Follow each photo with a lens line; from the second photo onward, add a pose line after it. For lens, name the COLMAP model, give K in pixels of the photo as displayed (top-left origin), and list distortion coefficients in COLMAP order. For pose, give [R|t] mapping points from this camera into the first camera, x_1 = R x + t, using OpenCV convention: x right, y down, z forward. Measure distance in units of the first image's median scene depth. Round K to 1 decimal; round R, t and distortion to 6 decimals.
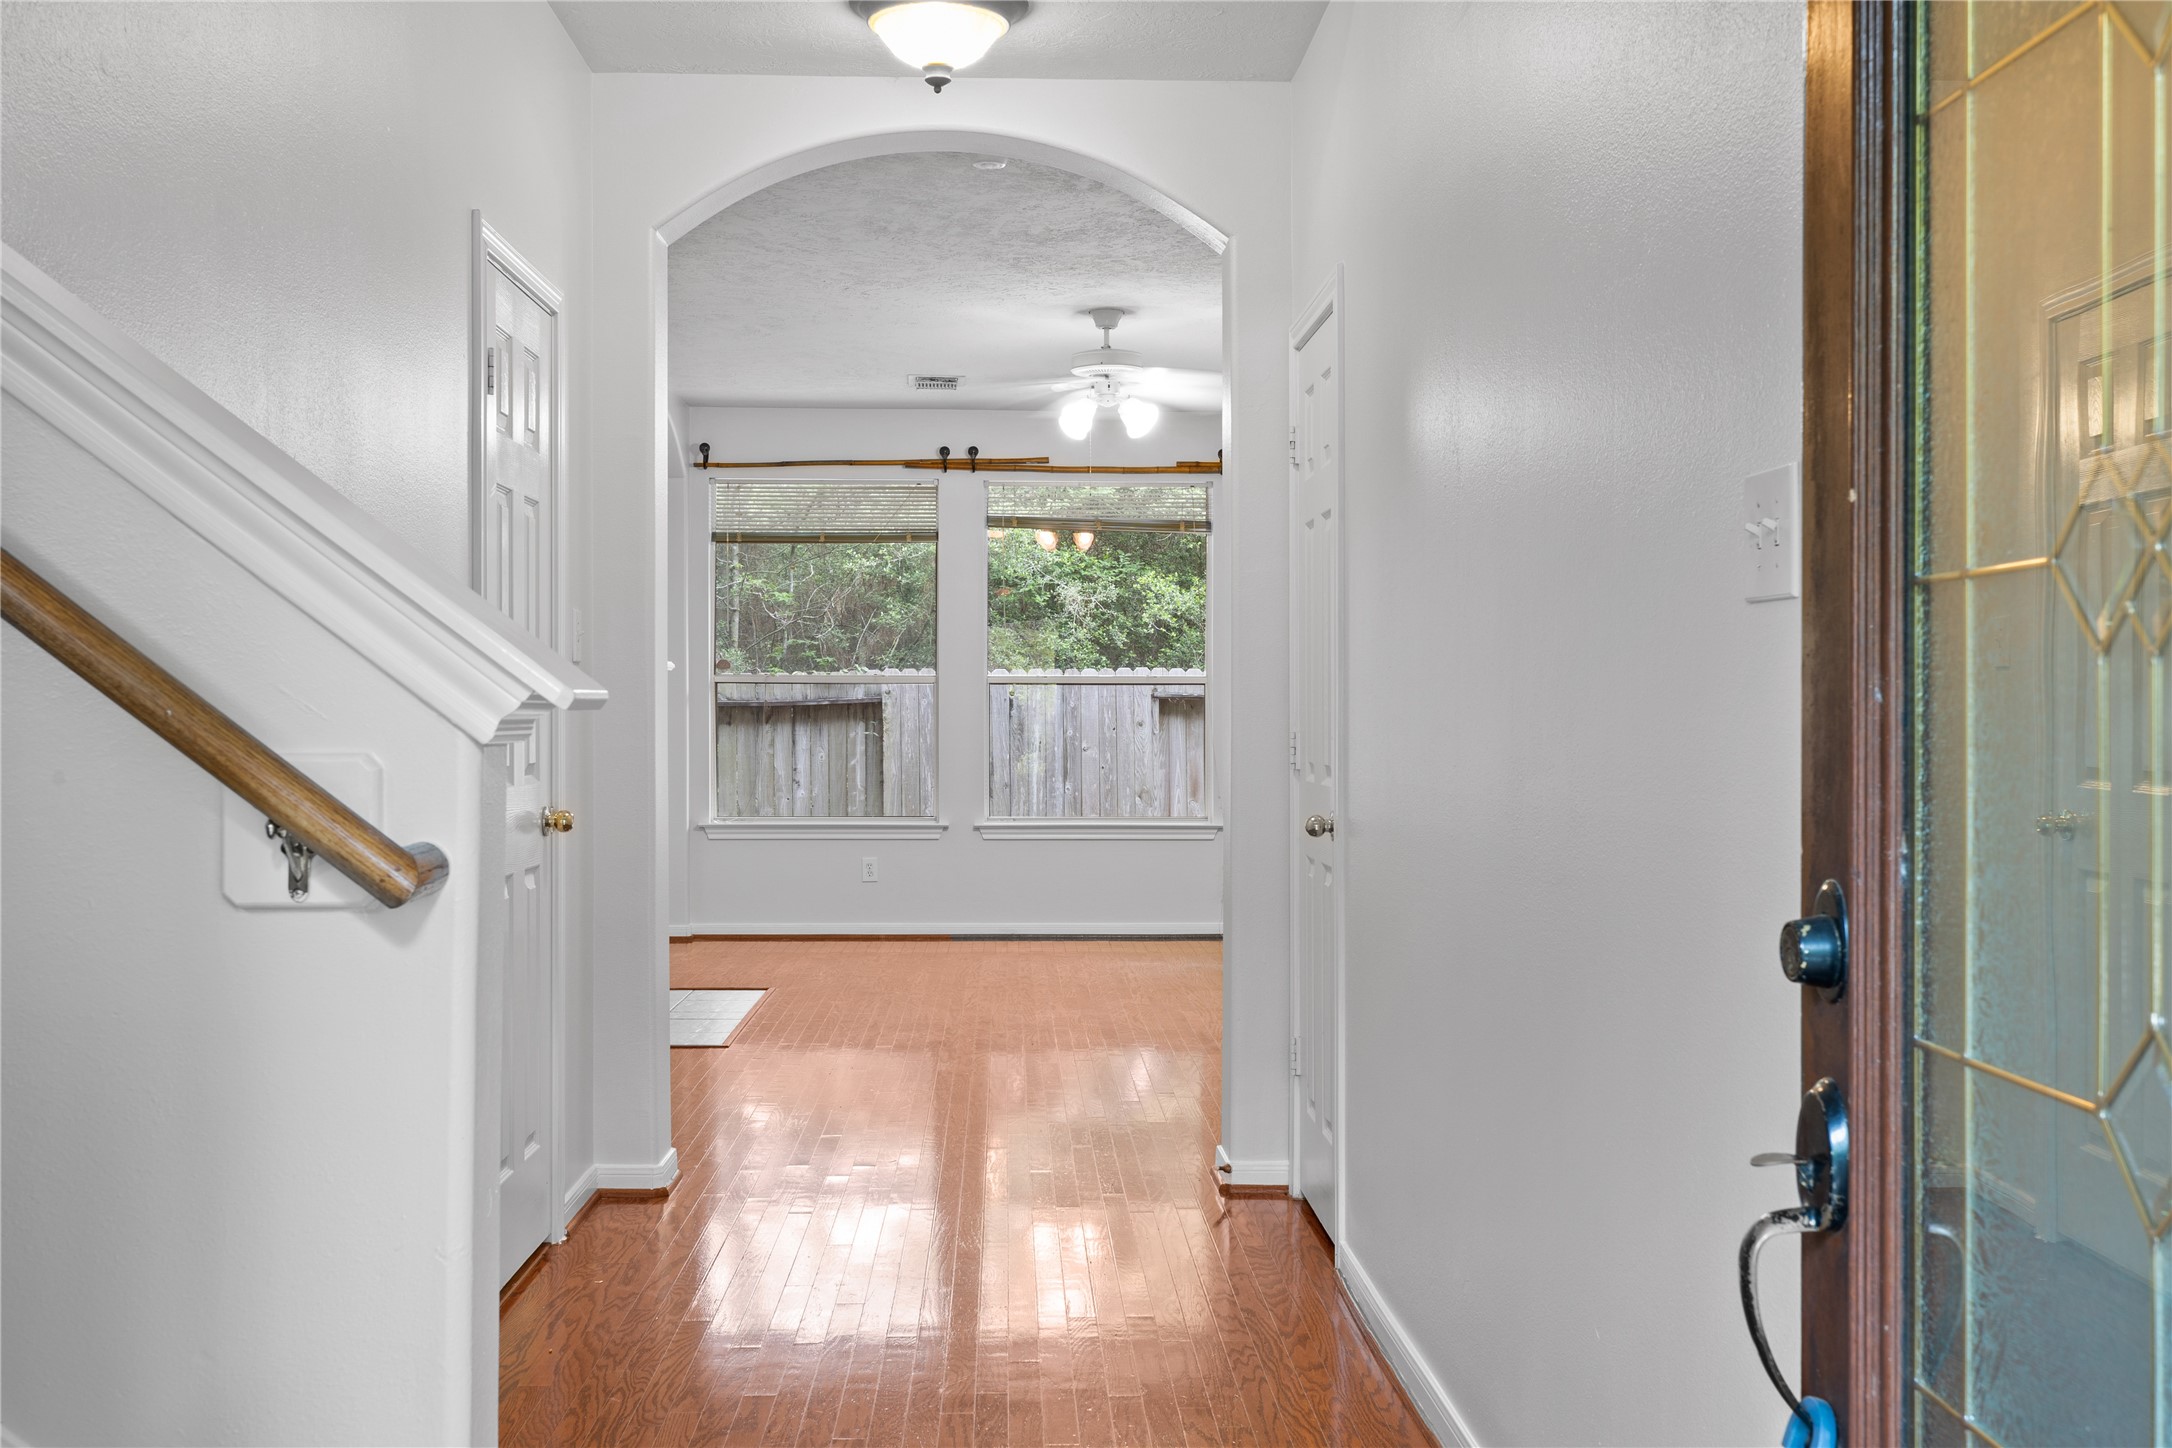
lens RADIAL K [[2131.1, 0, 1086.0], [0, 2131.1, 724.0], [0, 0, 1]] dist [0.000819, 0.000023]
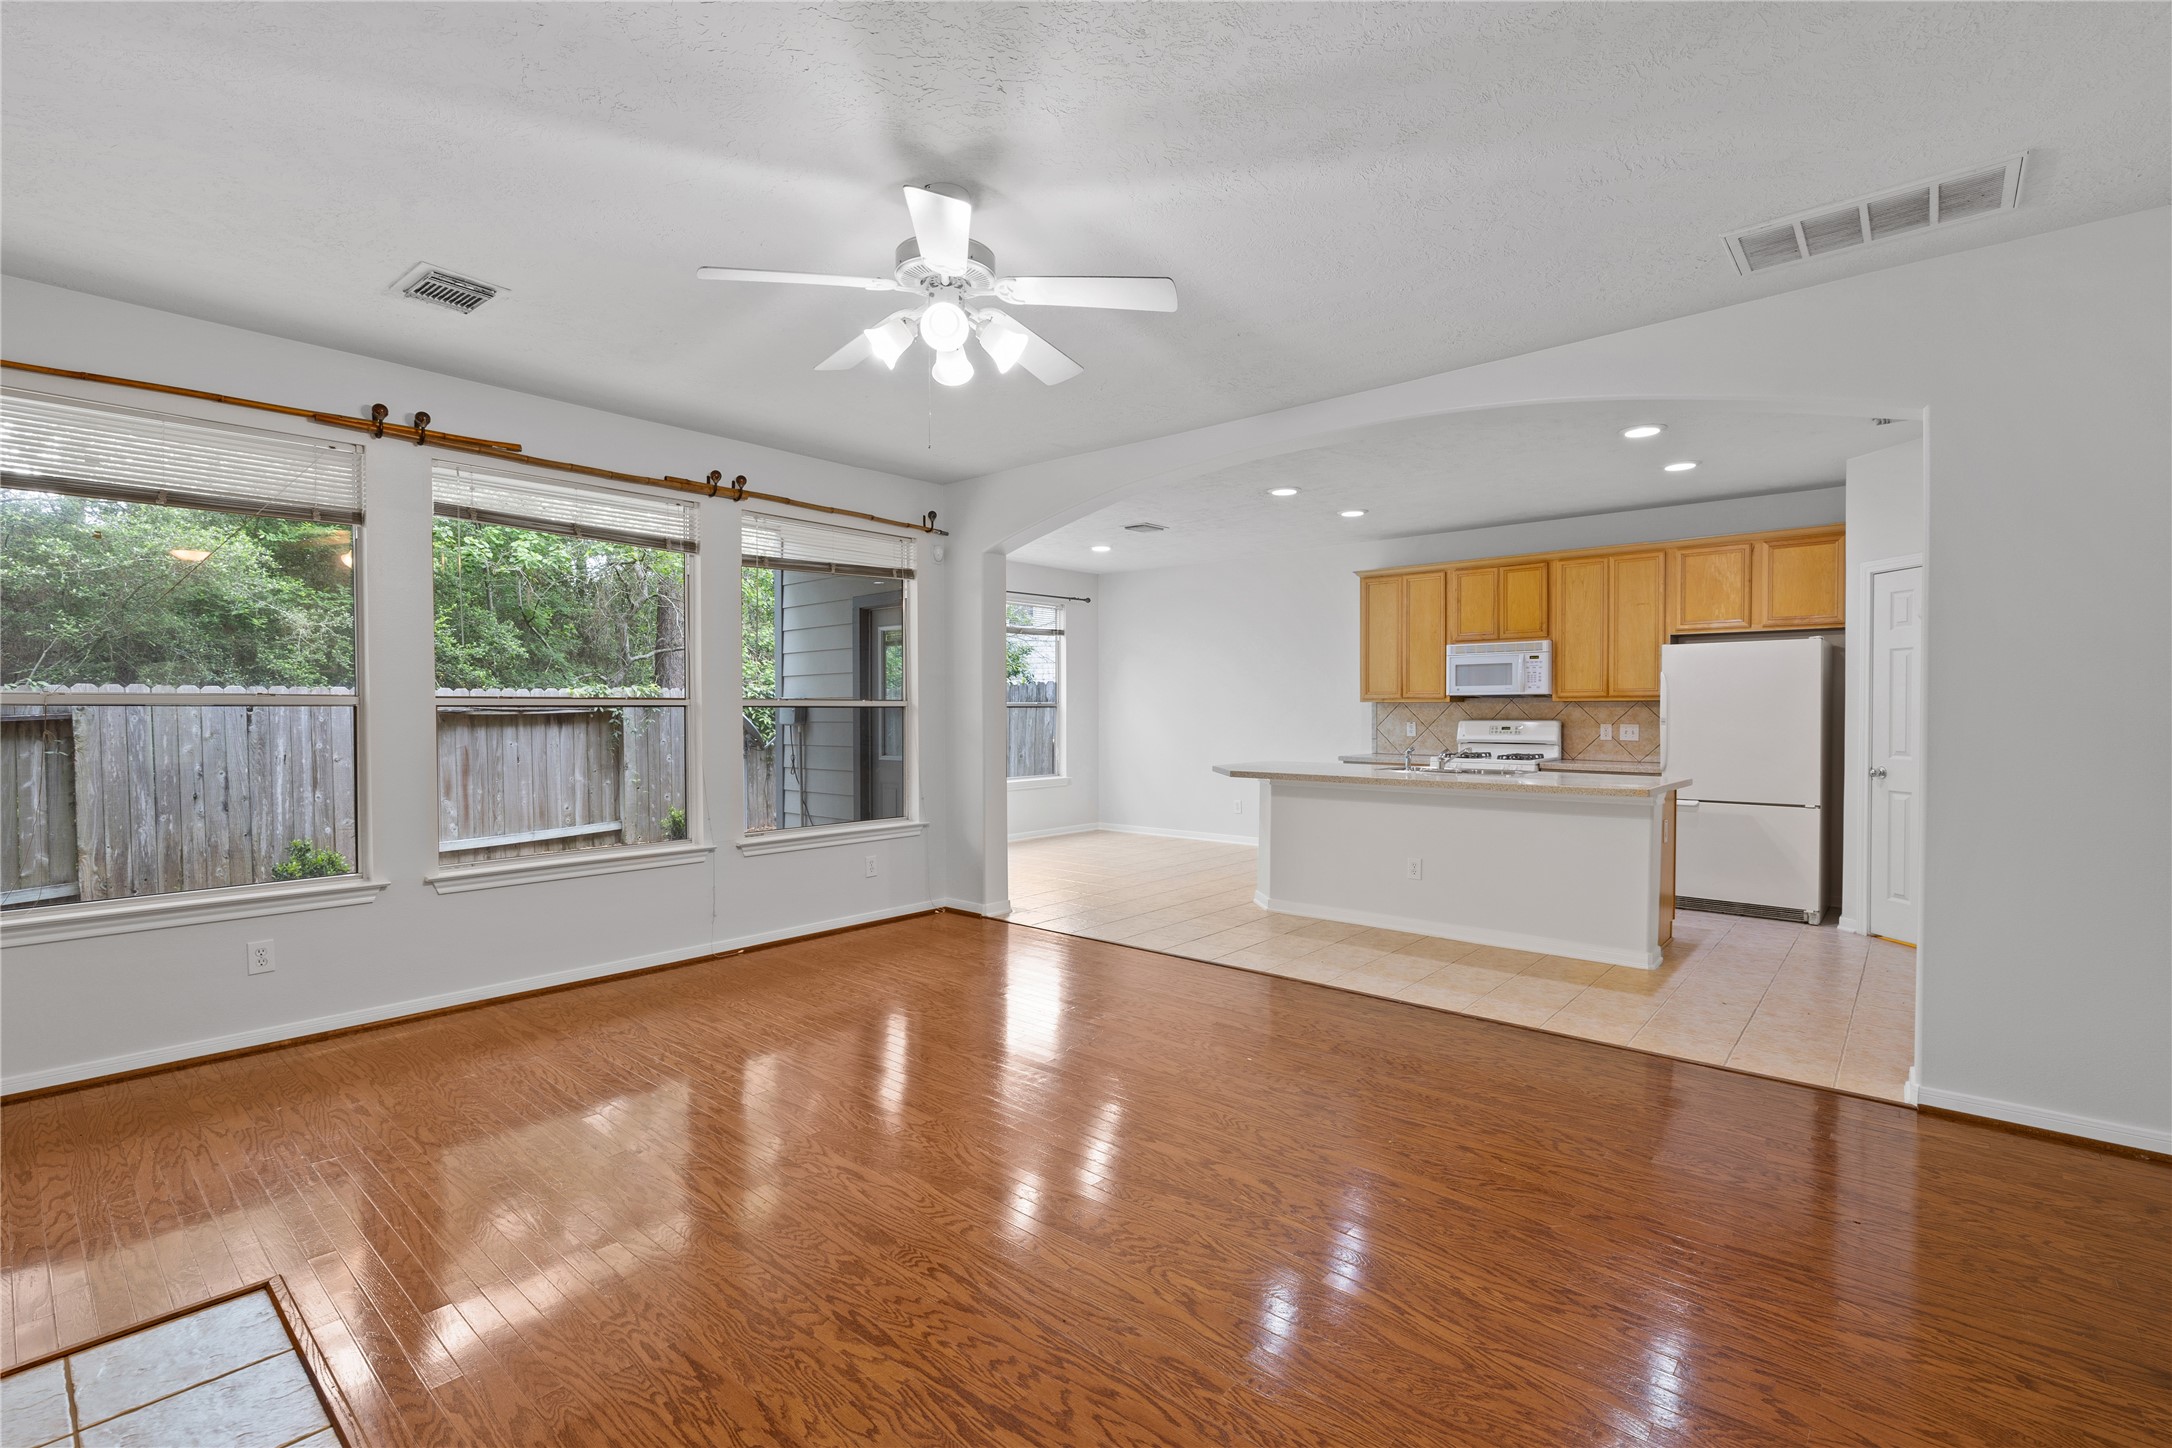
lens RADIAL K [[974.3, 0, 1086.0], [0, 974.3, 724.0], [0, 0, 1]] dist [0.001543, 0.000307]
pose [[0.687717, -0.013738, 0.725849, -0.100720], [0.007735, 0.999903, 0.011596, -0.009774], [-0.725937, -0.002360, 0.687757, 0.378257]]
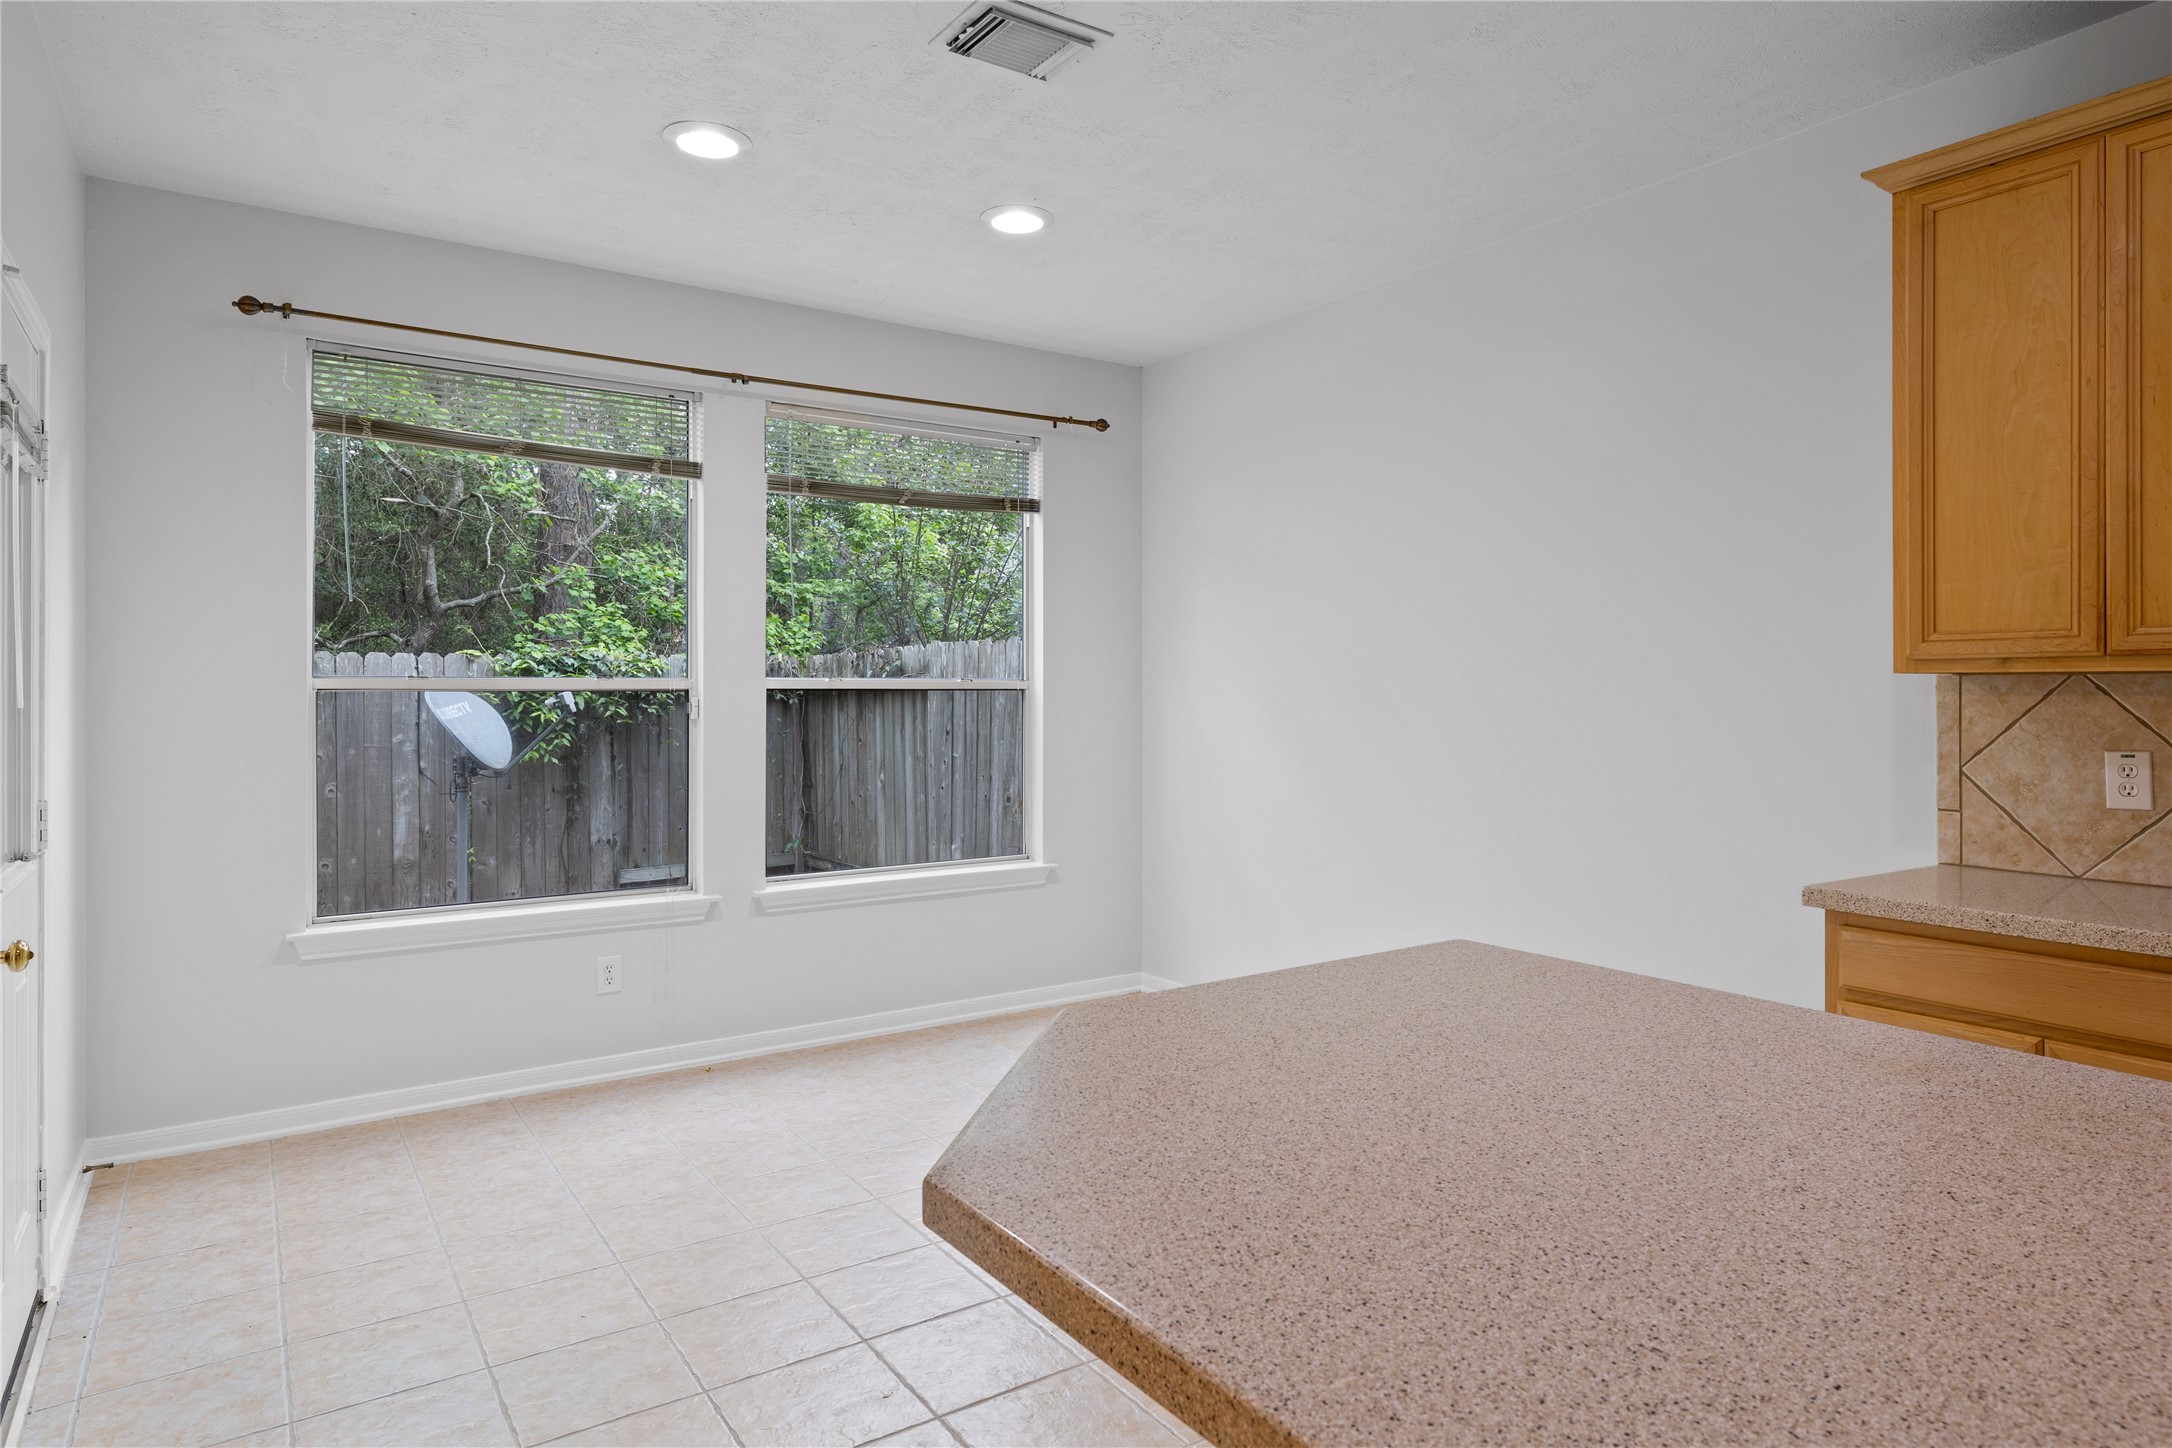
lens RADIAL K [[1244.2, 0, 1088.9], [0, 1244.2, 697.1], [0, 0, 1]] dist [-0.000822, -0.000265]
pose [[0.848051, -0.003835, 0.529900, 0.181287], [0.005109, 0.999987, -0.000941, -0.011239], [-0.529889, 0.003505, 0.848060, 0.537036]]
